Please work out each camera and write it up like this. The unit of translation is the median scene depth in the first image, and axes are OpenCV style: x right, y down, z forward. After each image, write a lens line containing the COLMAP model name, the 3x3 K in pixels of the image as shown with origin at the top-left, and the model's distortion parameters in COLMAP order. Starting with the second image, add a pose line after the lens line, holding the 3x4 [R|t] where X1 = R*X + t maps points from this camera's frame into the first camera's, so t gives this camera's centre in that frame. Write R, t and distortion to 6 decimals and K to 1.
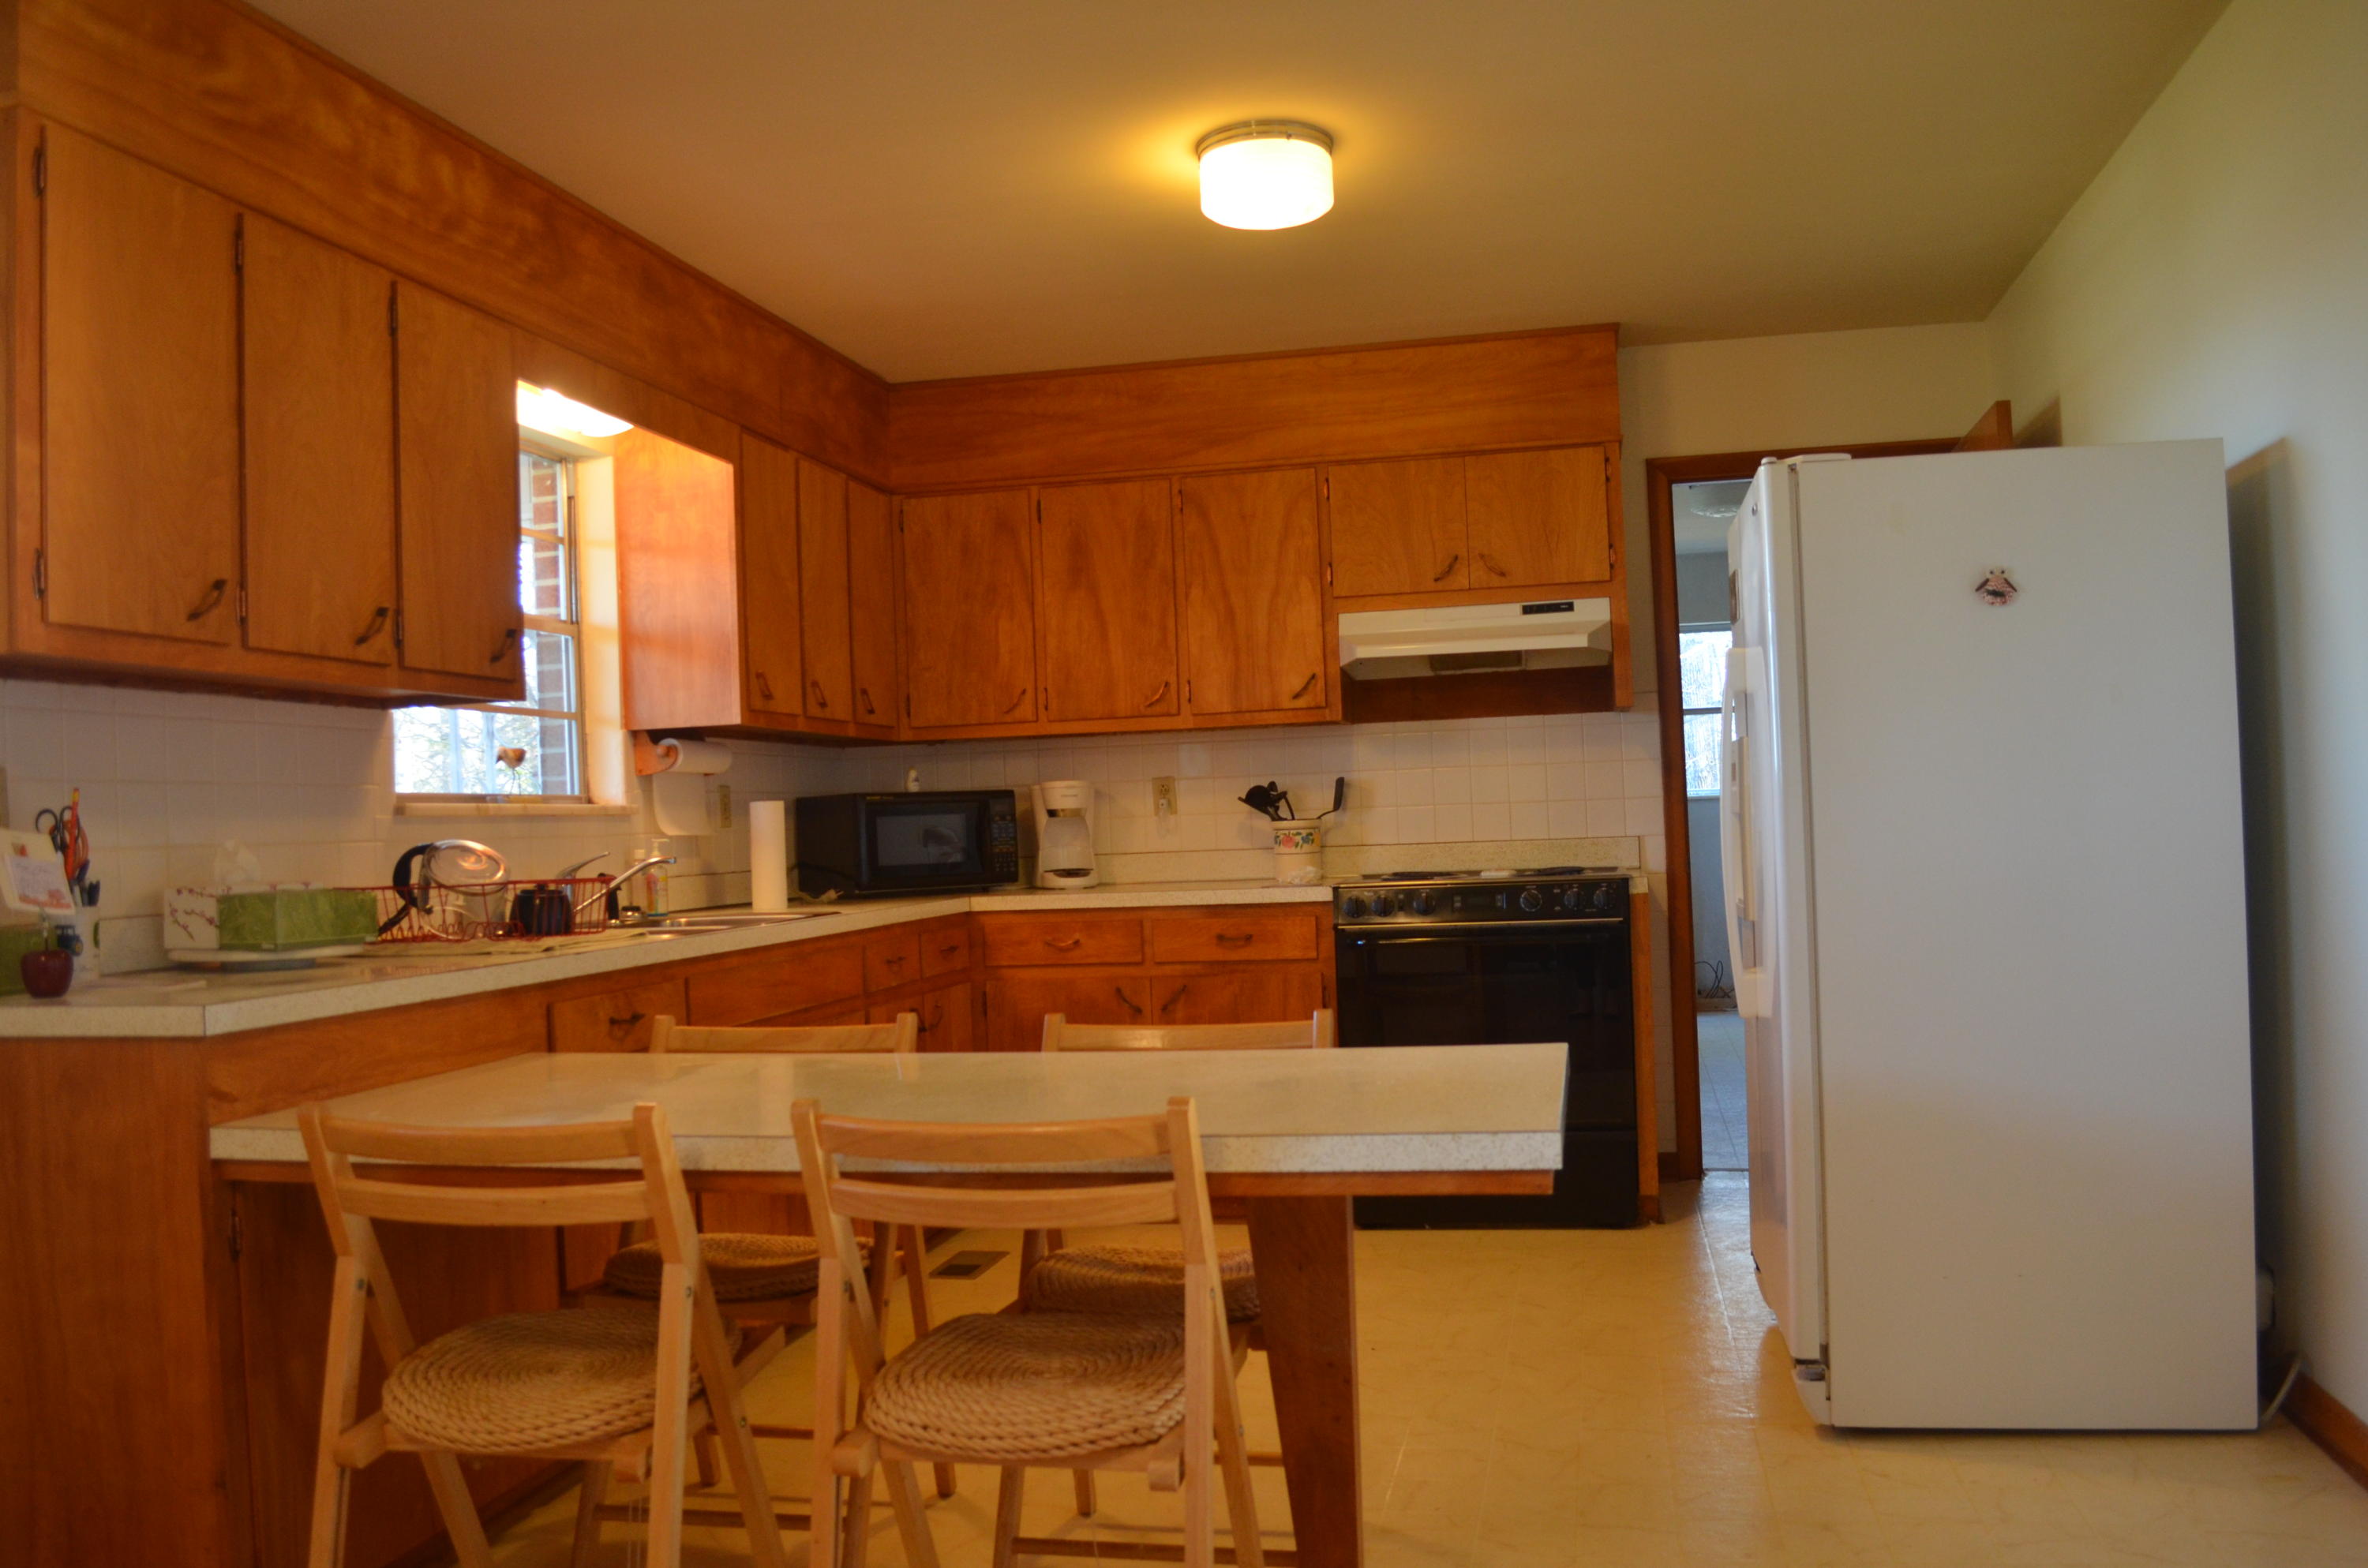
lens RADIAL K [[1848.4, 0, 1198.3], [0, 1848.4, 786.8], [0, 0, 1]] dist [-0.083751, 0.010303]
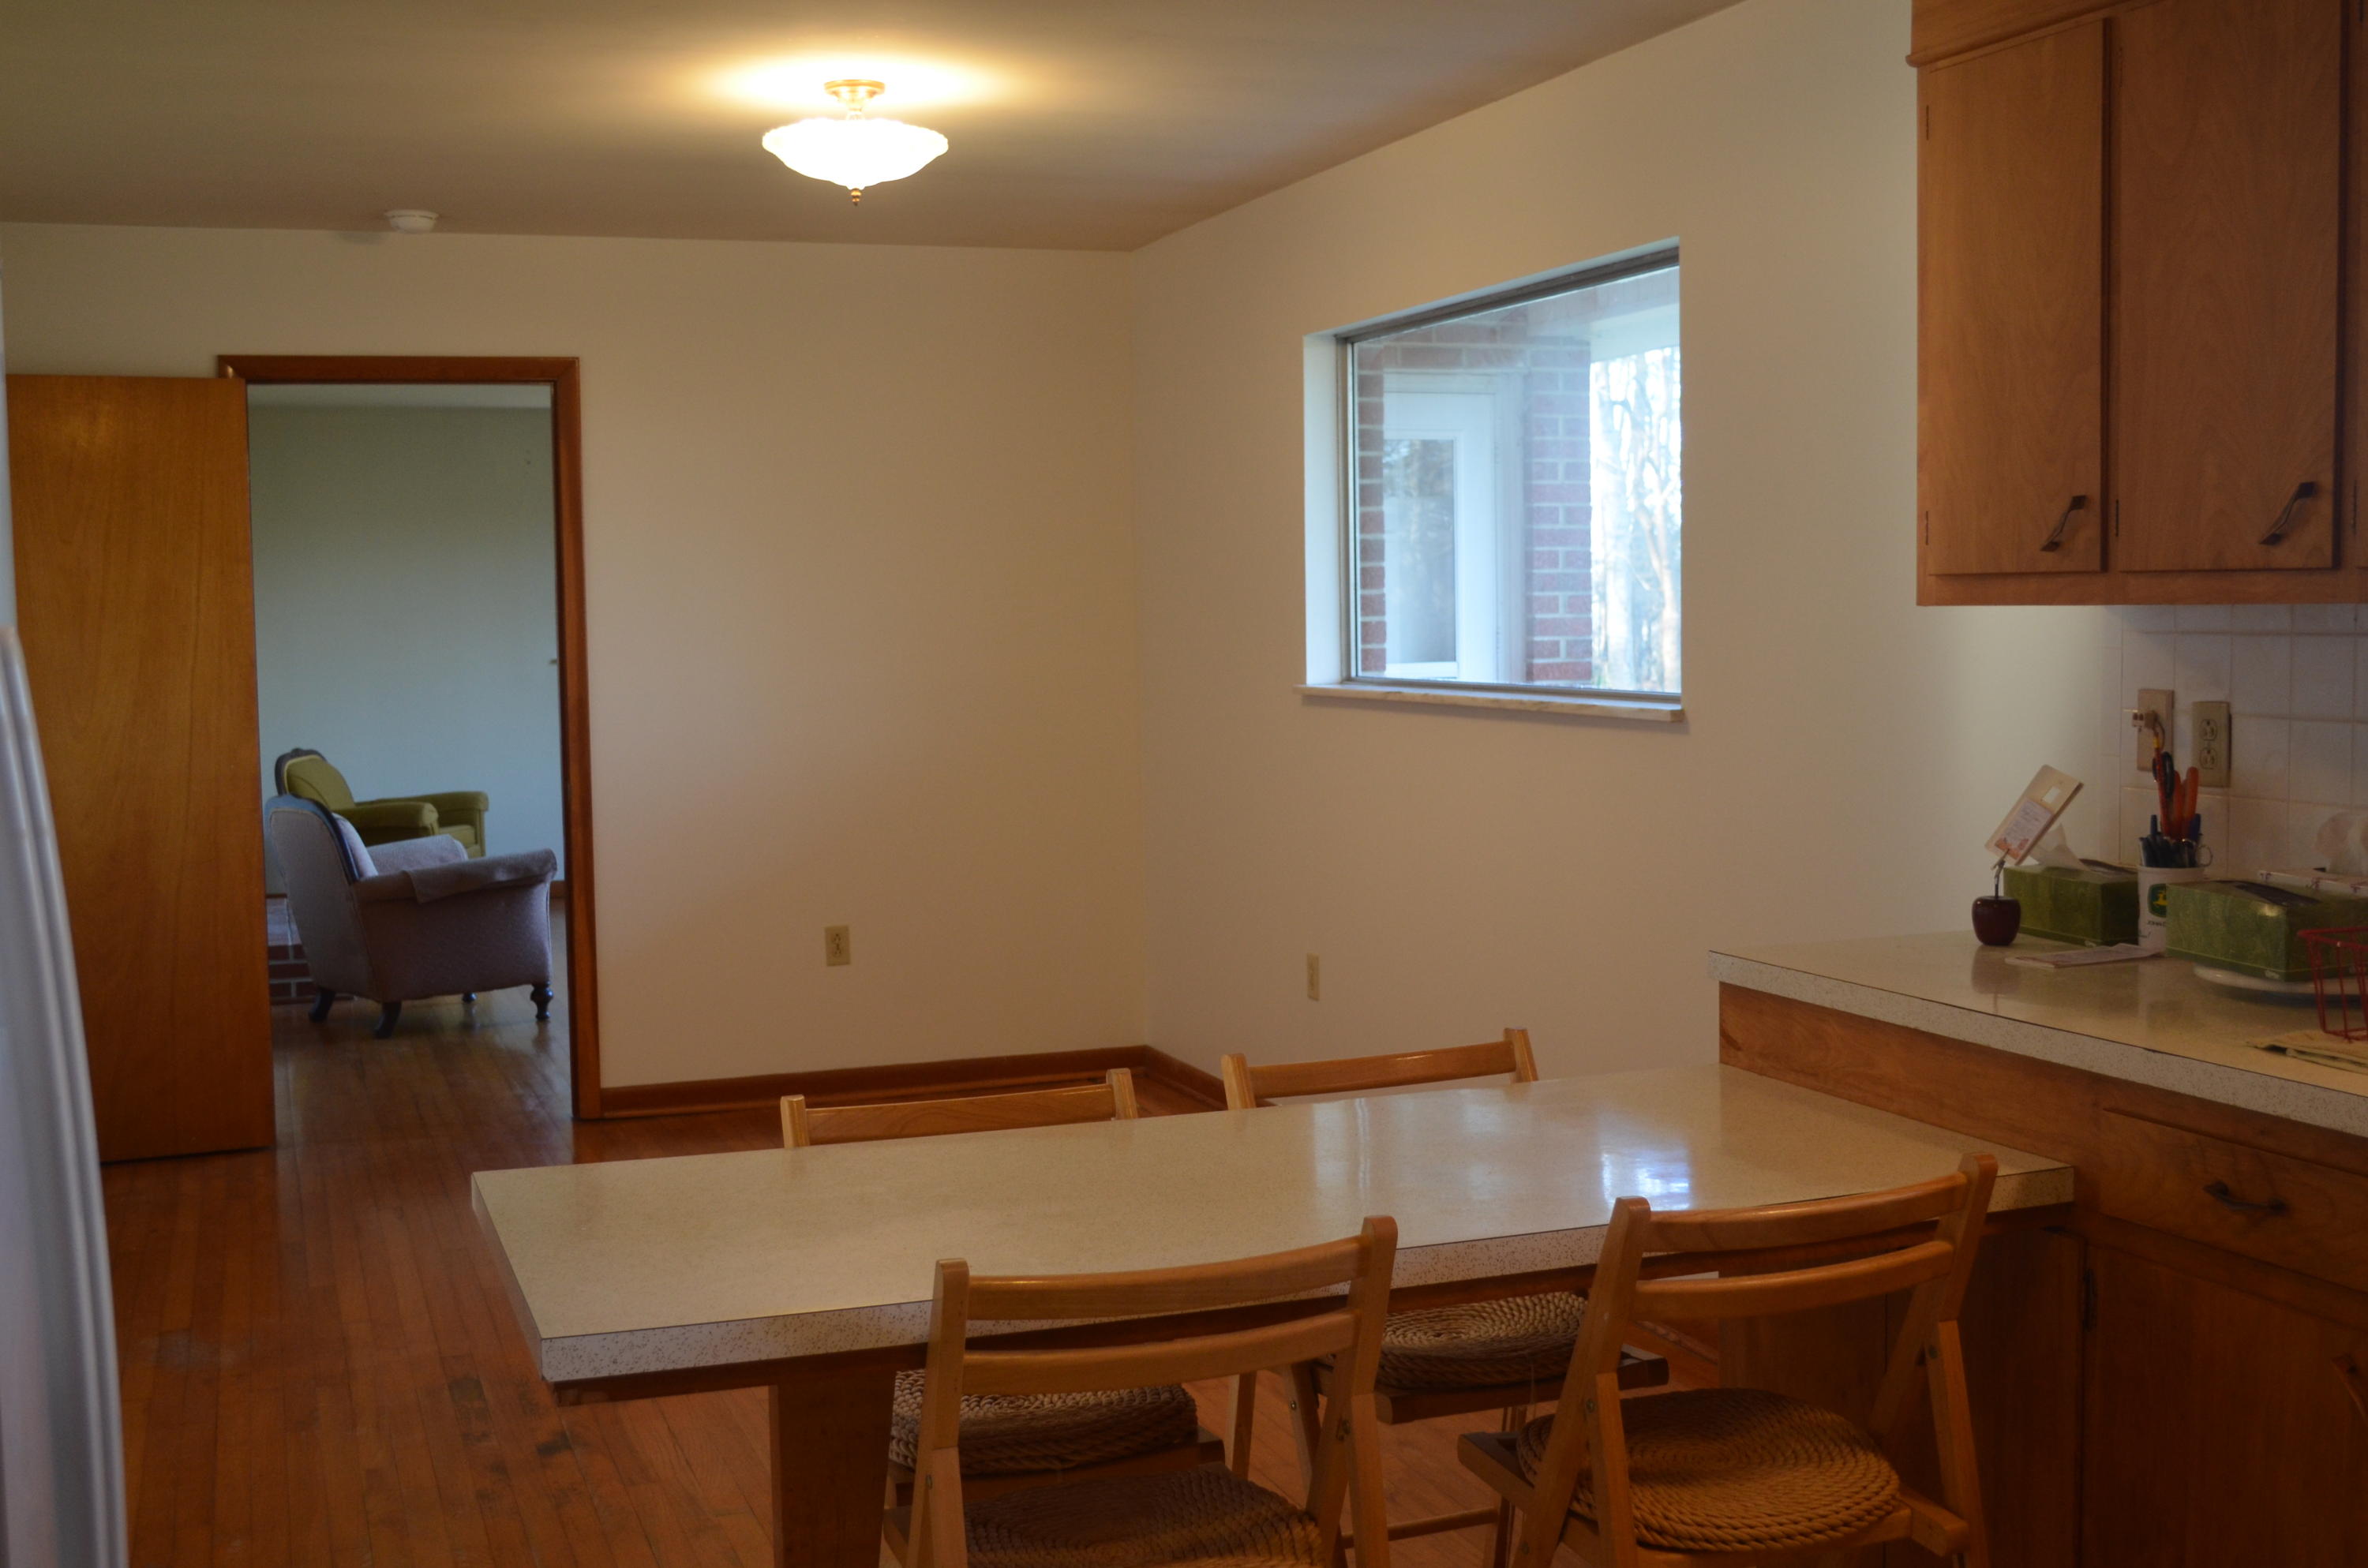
lens RADIAL K [[2595.5, 0, 1184.0], [0, 2595.5, 784.0], [0, 0, 1]] dist [-0.057739, 0.005635]
pose [[-0.845835, 0.086370, -0.526407, 0.240757], [0.057550, 0.995821, 0.070917, -0.048950], [0.530332, 0.029690, -0.847270, 0.964056]]
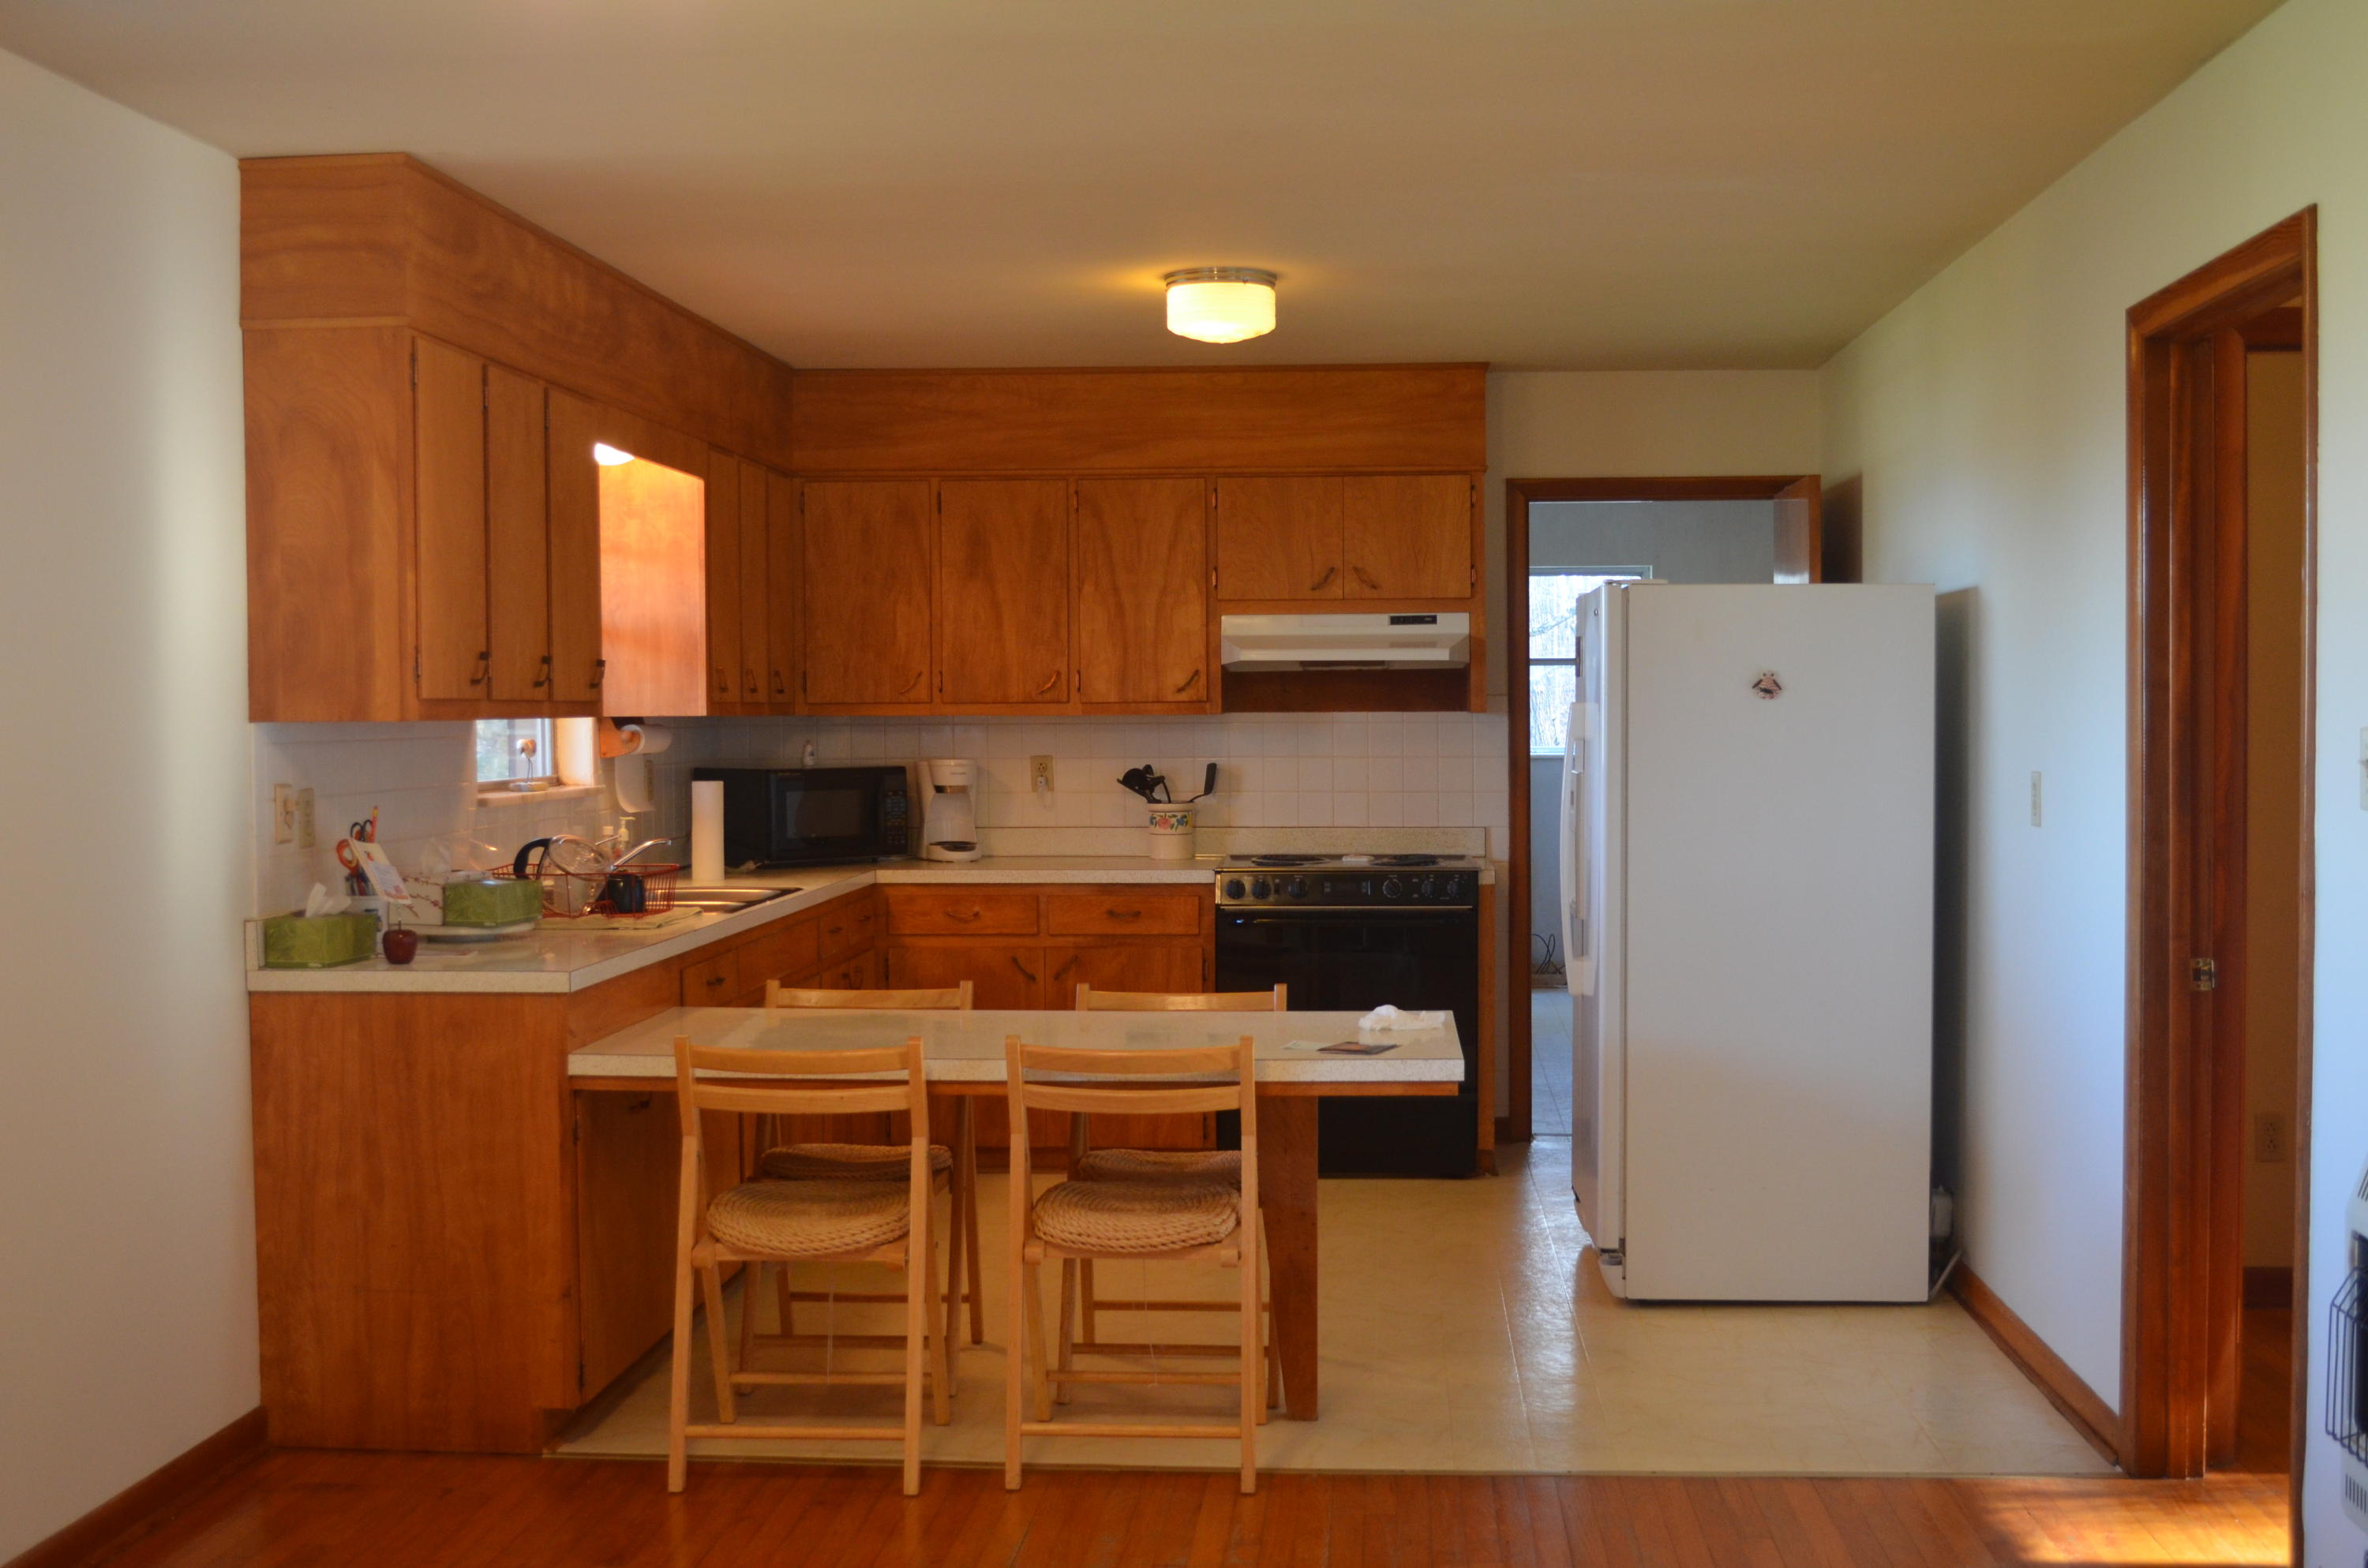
lens RADIAL K [[2595.5, 0, 1184.0], [0, 2595.5, 784.0], [0, 0, 1]] dist [-0.057739, 0.005635]
pose [[0.990508, 0.028377, 0.134495, -0.149838], [-0.034783, 0.998358, 0.045518, -0.064870], [-0.132983, -0.049764, 0.989868, -0.513021]]
